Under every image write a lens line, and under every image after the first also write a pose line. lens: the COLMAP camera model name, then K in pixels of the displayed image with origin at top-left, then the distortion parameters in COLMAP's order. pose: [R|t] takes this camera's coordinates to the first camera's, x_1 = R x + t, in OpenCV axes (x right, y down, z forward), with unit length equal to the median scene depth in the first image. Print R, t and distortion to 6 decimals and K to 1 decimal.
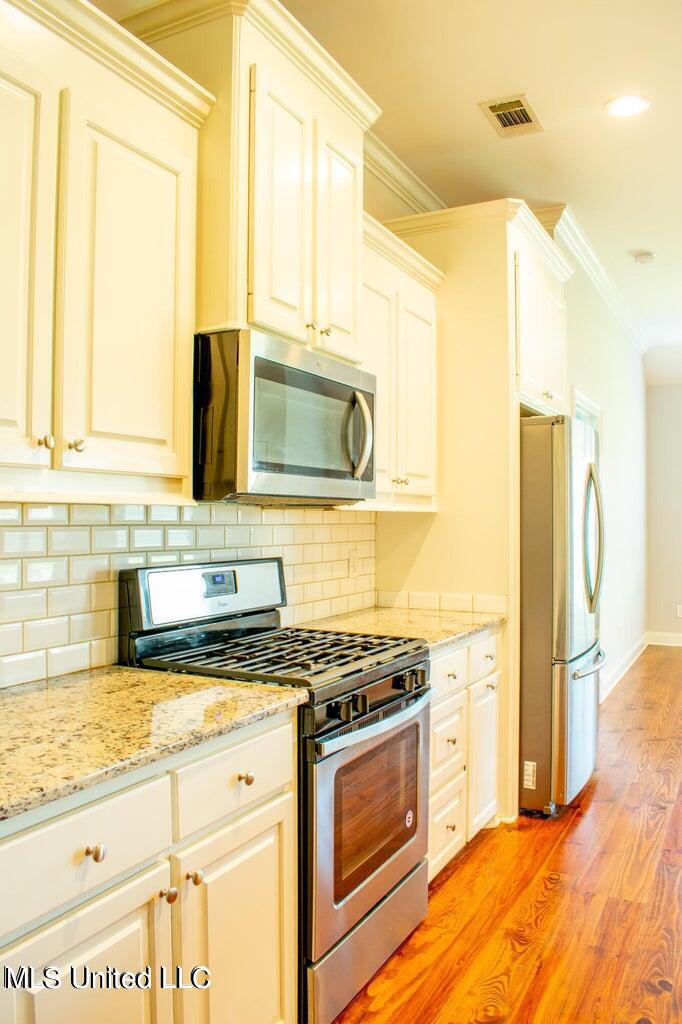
lens RADIAL K [[799.3, 0, 341.0], [0, 799.3, 512.0], [0, 0, 1]] dist [-0.091170, 0.003057]
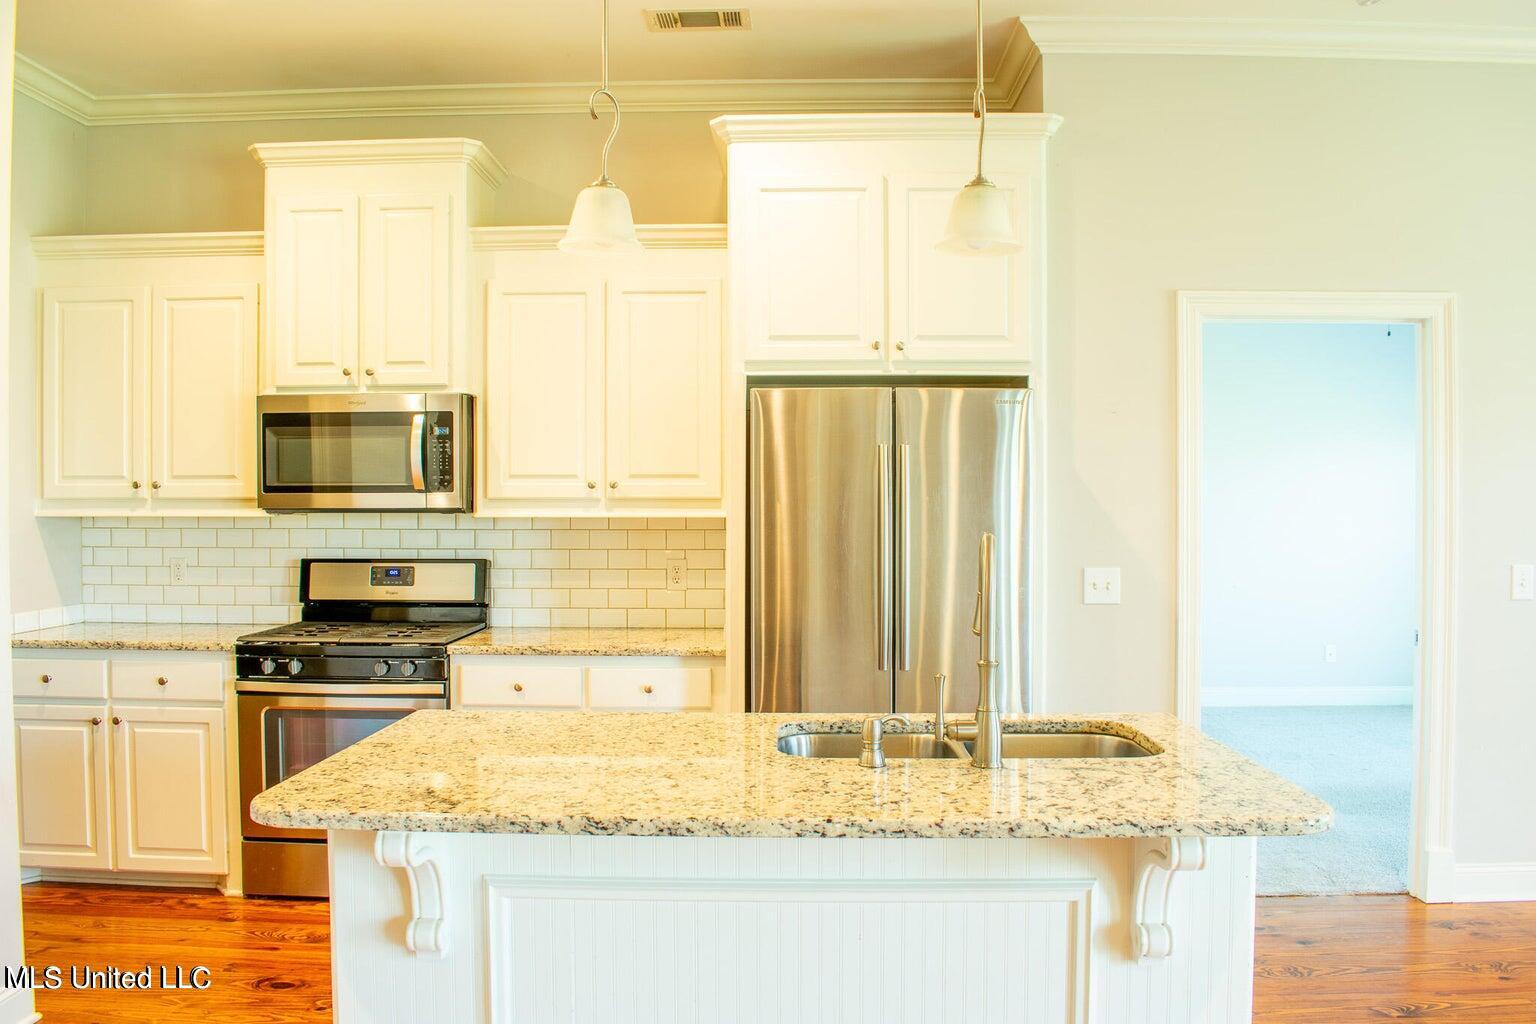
lens RADIAL K [[1198.9, 0, 768.0], [0, 1198.9, 512.0], [0, 0, 1]] dist [-0.091170, 0.003057]
pose [[0.446207, 0.007924, -0.894895, 1.145005], [0.008673, 0.999876, 0.013178, -0.019472], [0.894888, -0.013642, 0.446083, 0.447906]]
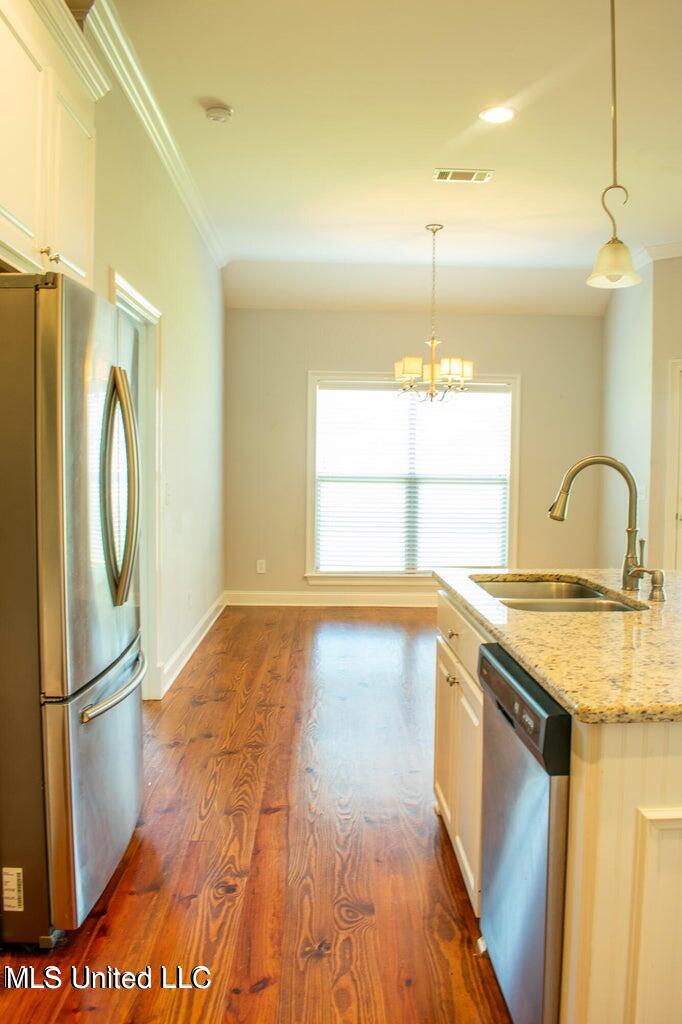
lens RADIAL K [[799.3, 0, 341.0], [0, 799.3, 512.0], [0, 0, 1]] dist [-0.091170, 0.003057]
pose [[0.877157, -0.021923, 0.479702, 0.163916], [-0.012129, 0.997627, 0.067772, 0.007325], [-0.480050, -0.065265, 0.874810, 0.348191]]
